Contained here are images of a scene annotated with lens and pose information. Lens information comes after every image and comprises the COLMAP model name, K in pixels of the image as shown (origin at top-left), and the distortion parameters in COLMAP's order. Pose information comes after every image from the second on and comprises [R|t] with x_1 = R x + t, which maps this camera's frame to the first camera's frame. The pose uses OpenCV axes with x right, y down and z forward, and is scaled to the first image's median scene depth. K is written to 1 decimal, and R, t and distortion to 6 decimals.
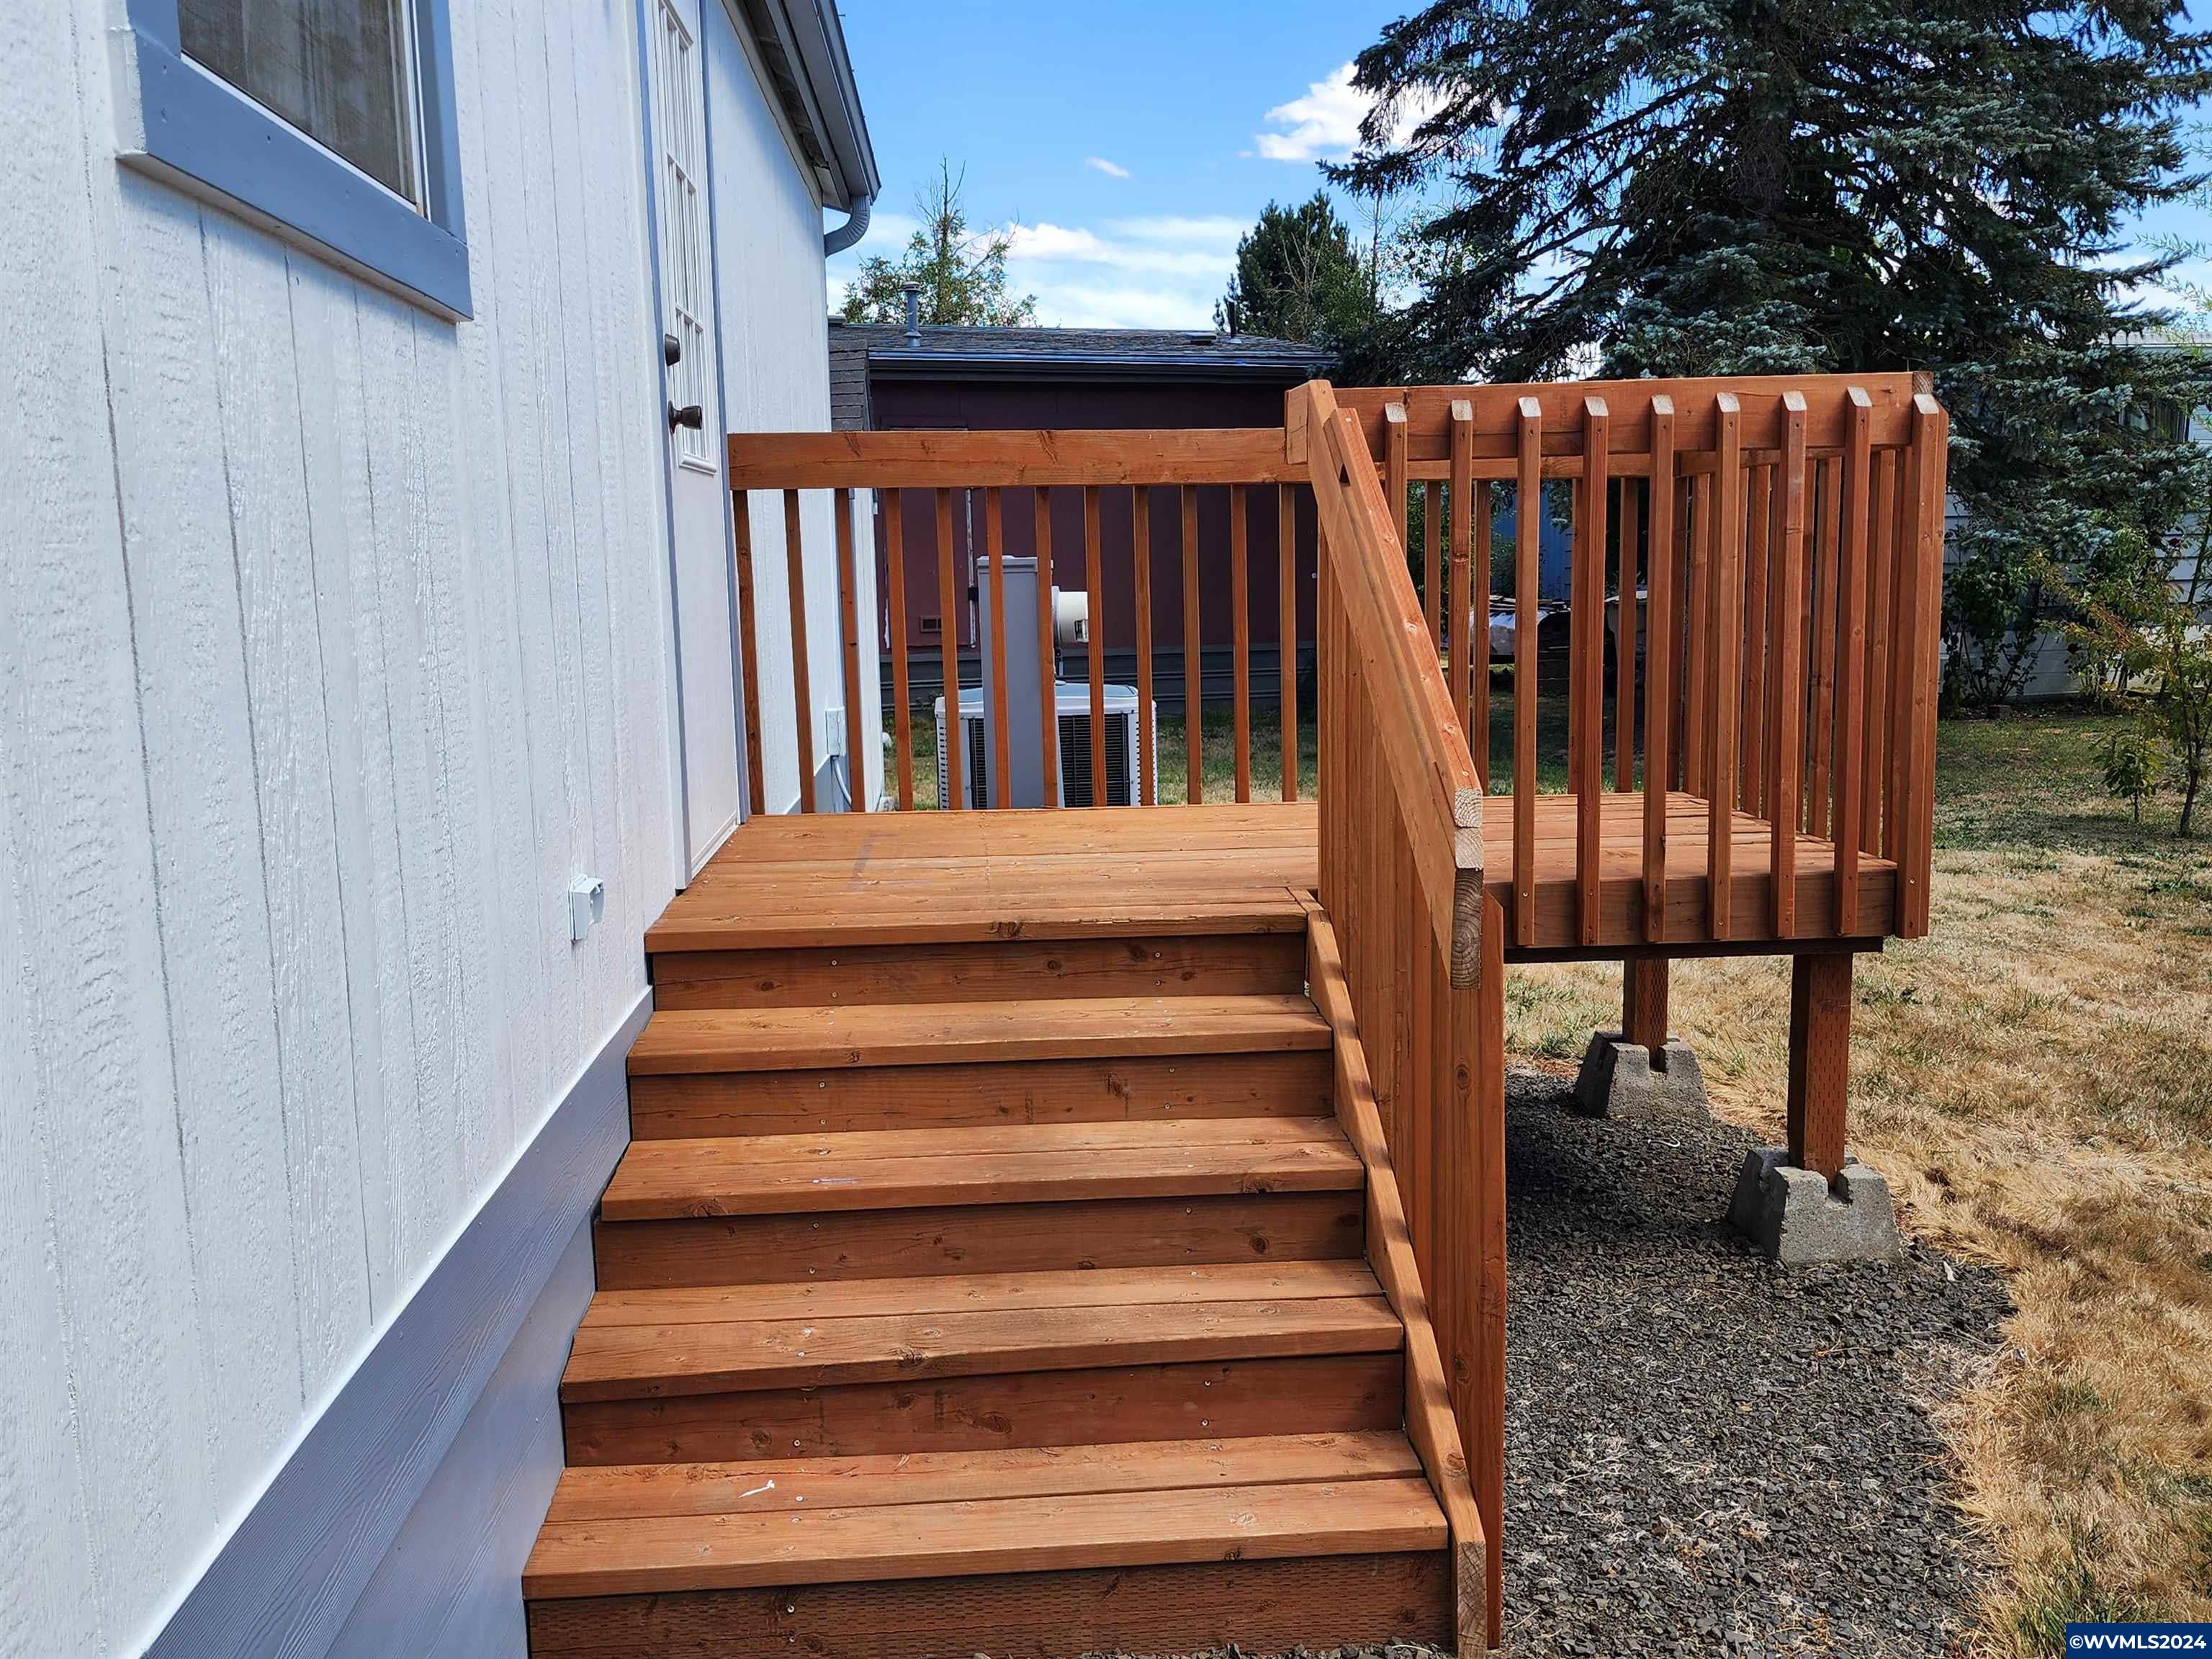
lens RADIAL K [[1798.1, 0, 1106.0], [0, 1798.1, 829.5], [0, 0, 1]] dist [0.050381, -0.036838]
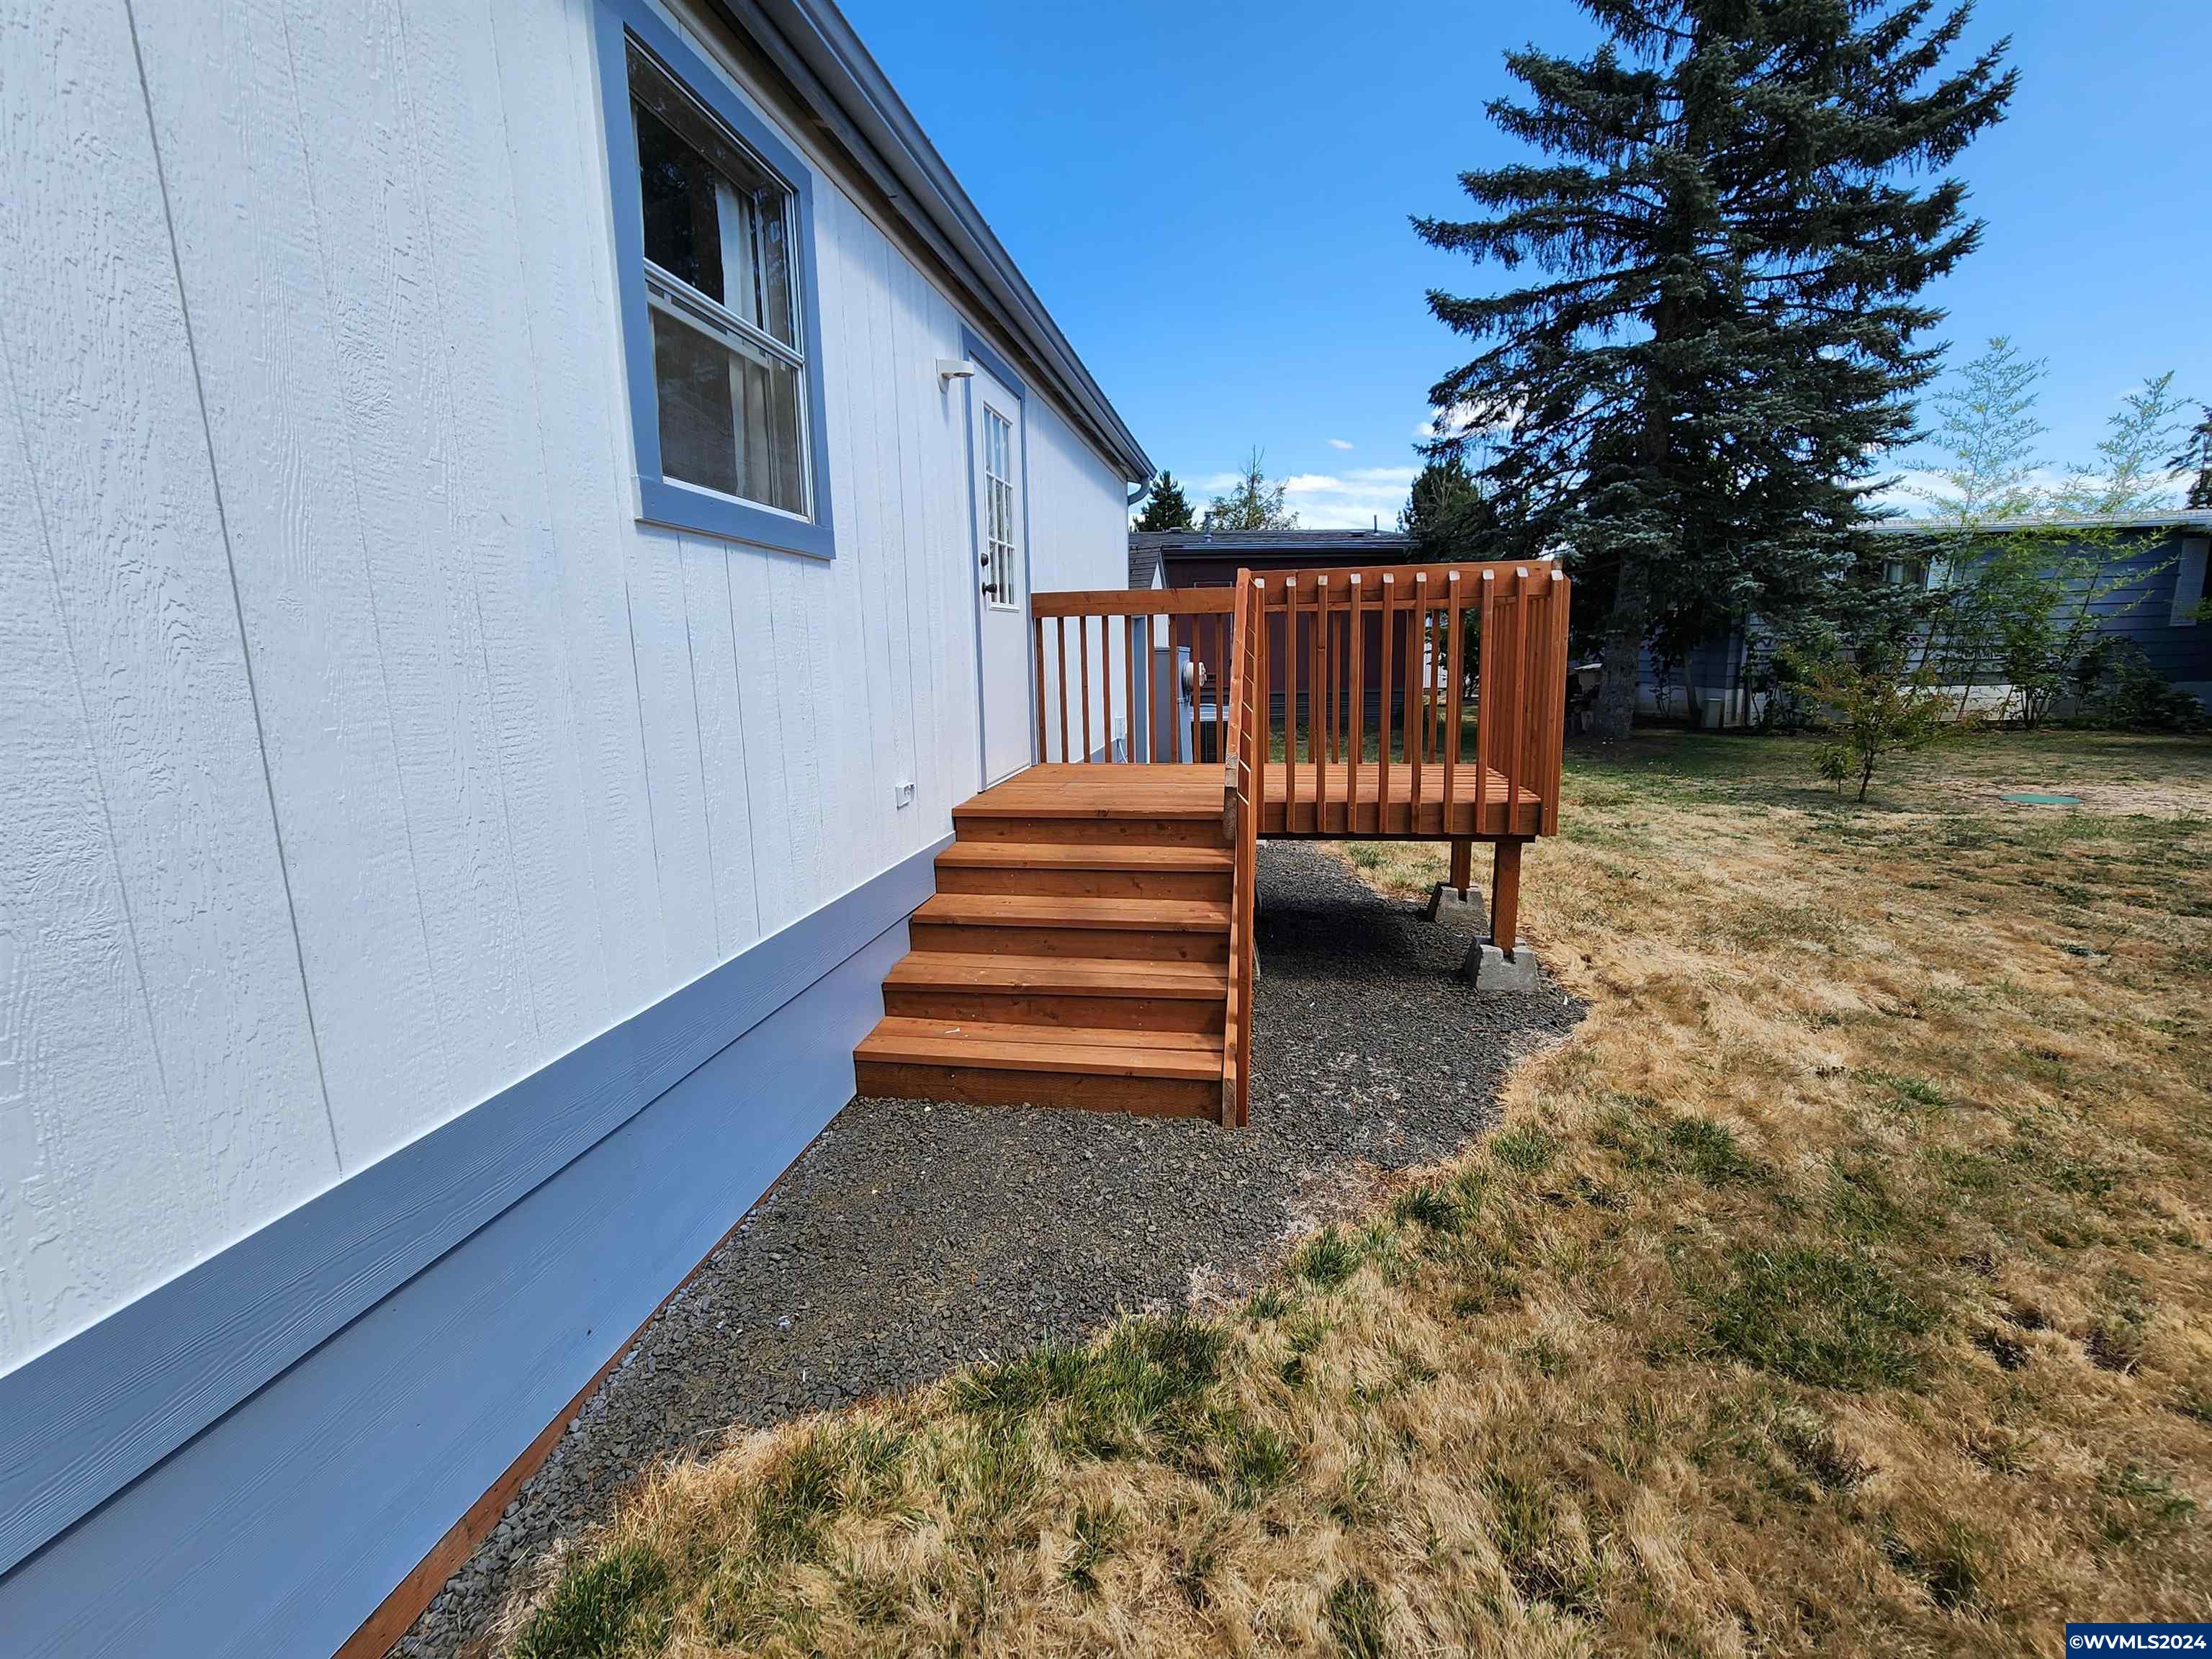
lens RADIAL K [[897.4, 0, 1135.5], [0, 897.4, 806.5], [0, 0, 1]] dist [-0.003139, -0.000382]
pose [[0.975584, 0.038377, -0.216246, 0.183289], [-0.032203, 0.998969, 0.032004, 0.007182], [0.217251, -0.024259, 0.975814, -0.078765]]
